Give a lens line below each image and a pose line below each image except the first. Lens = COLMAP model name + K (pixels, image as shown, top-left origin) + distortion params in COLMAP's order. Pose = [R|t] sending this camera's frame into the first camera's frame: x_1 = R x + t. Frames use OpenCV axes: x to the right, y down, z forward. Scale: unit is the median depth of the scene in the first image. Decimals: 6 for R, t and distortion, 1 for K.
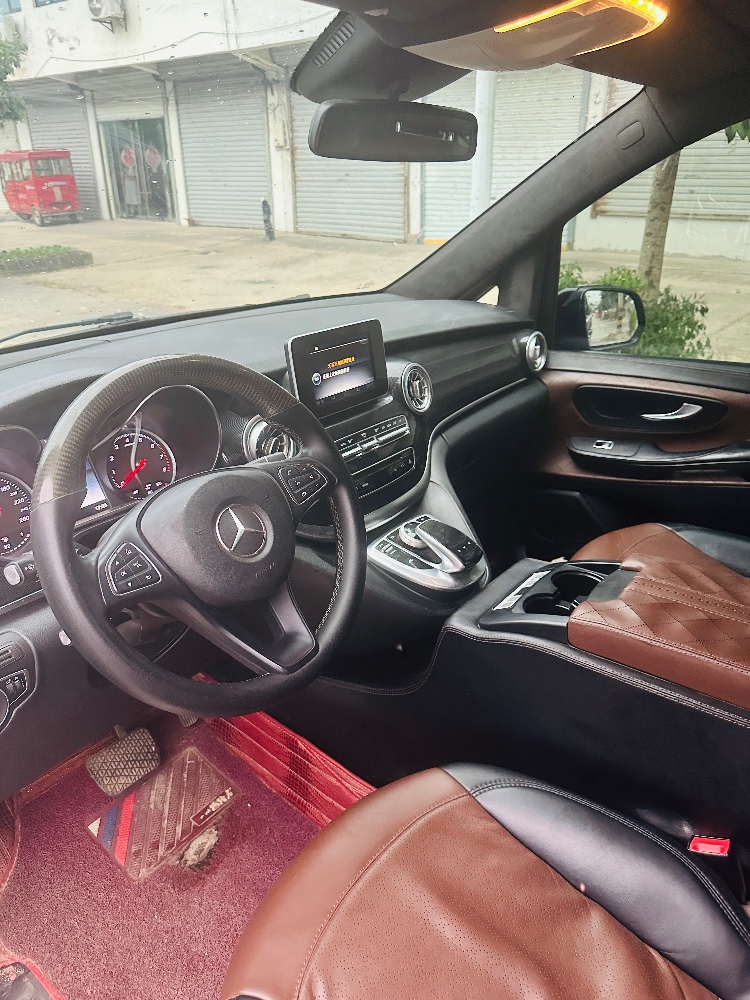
lens RADIAL K [[706.9, 0, 374.2], [0, 706.9, 503.5], [0, 0, 1]] dist [-0.020292, -0.001039]
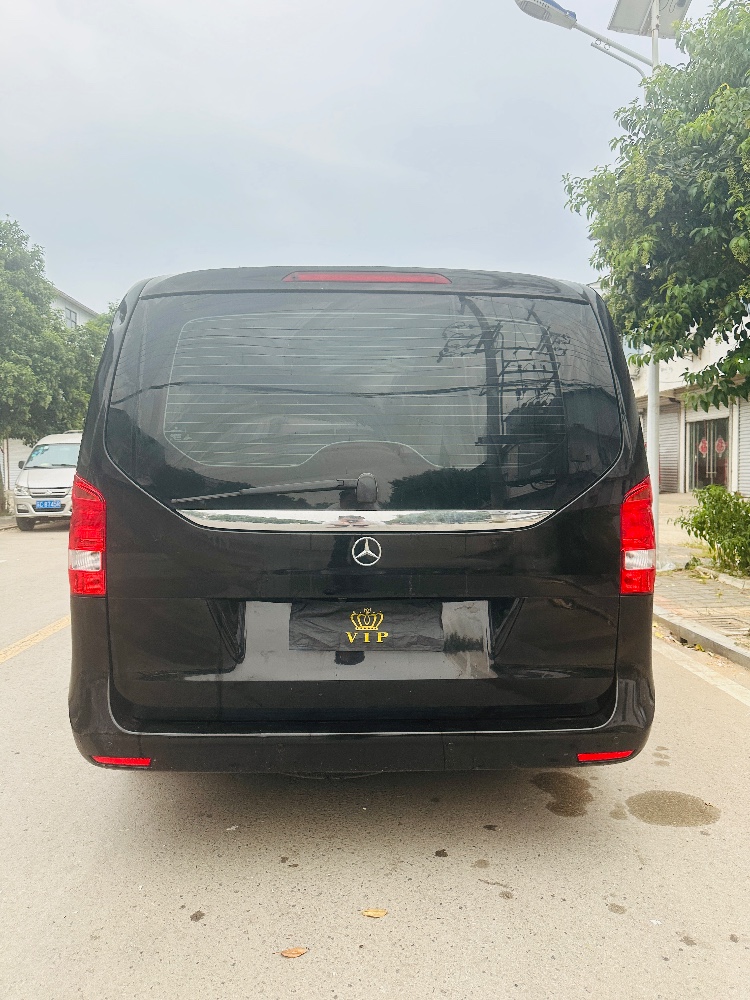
lens RADIAL K [[706.9, 0, 371.9], [0, 706.9, 499.1], [0, 0, 1]] dist [-0.020292, -0.001039]
pose [[0.643784, 0.029526, -0.764638, 0.262424], [-0.320787, 0.917624, -0.234652, 0.087634], [0.694722, 0.396351, 0.600223, -0.146089]]
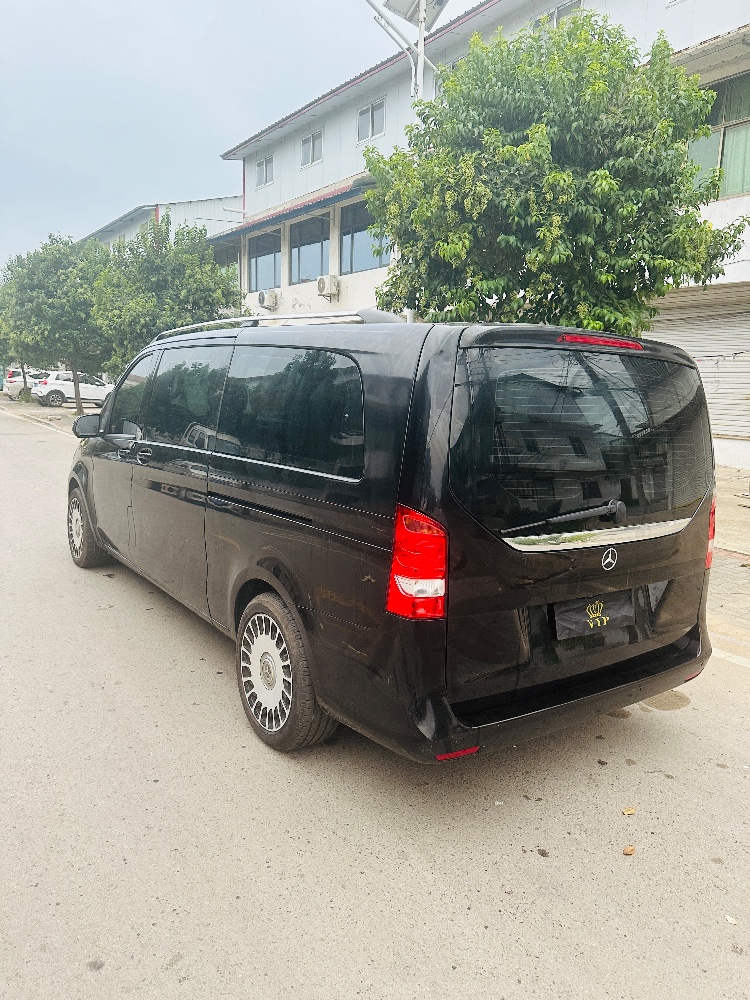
lens RADIAL K [[706.9, 0, 370.5], [0, 706.9, 496.8], [0, 0, 1]] dist [-0.020292, -0.001039]
pose [[0.955247, 0.082201, -0.284160, 0.161793], [-0.160528, 0.950915, -0.264559, 0.105483], [0.248465, 0.298334, 0.921554, -0.236483]]
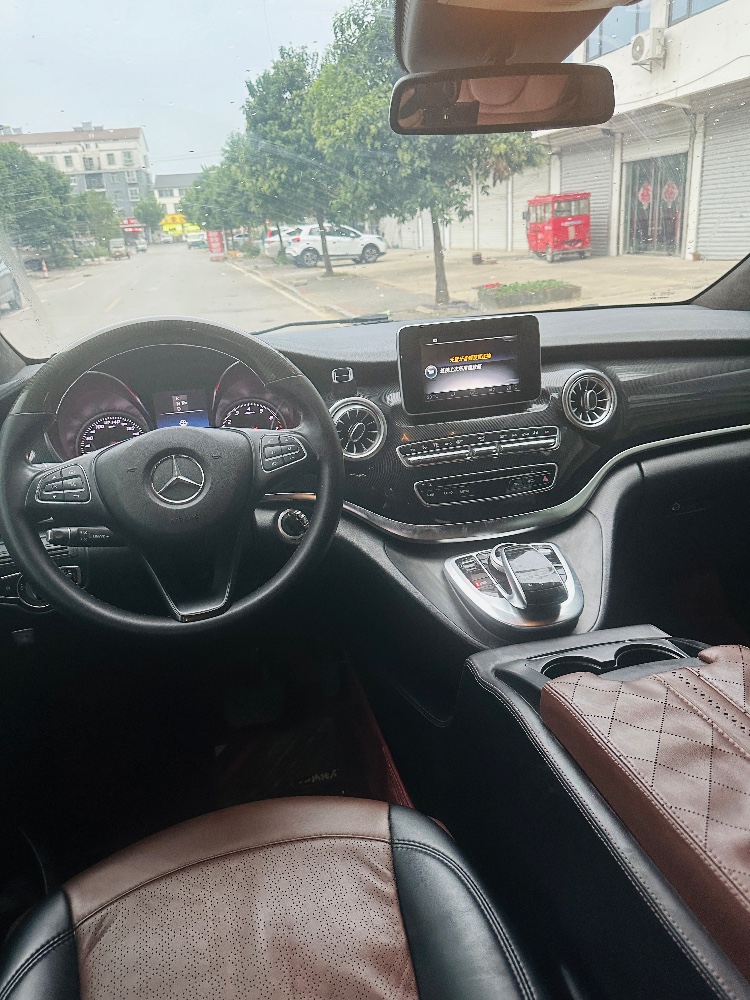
lens RADIAL K [[706.9, 0, 379.4], [0, 706.9, 506.6], [0, 0, 1]] dist [-0.020292, -0.001039]
pose [[0.789976, 0.177951, -0.586746, 0.021272], [-0.203227, 0.978856, 0.023253, -0.000281], [0.578477, 0.100874, 0.809437, 0.009596]]
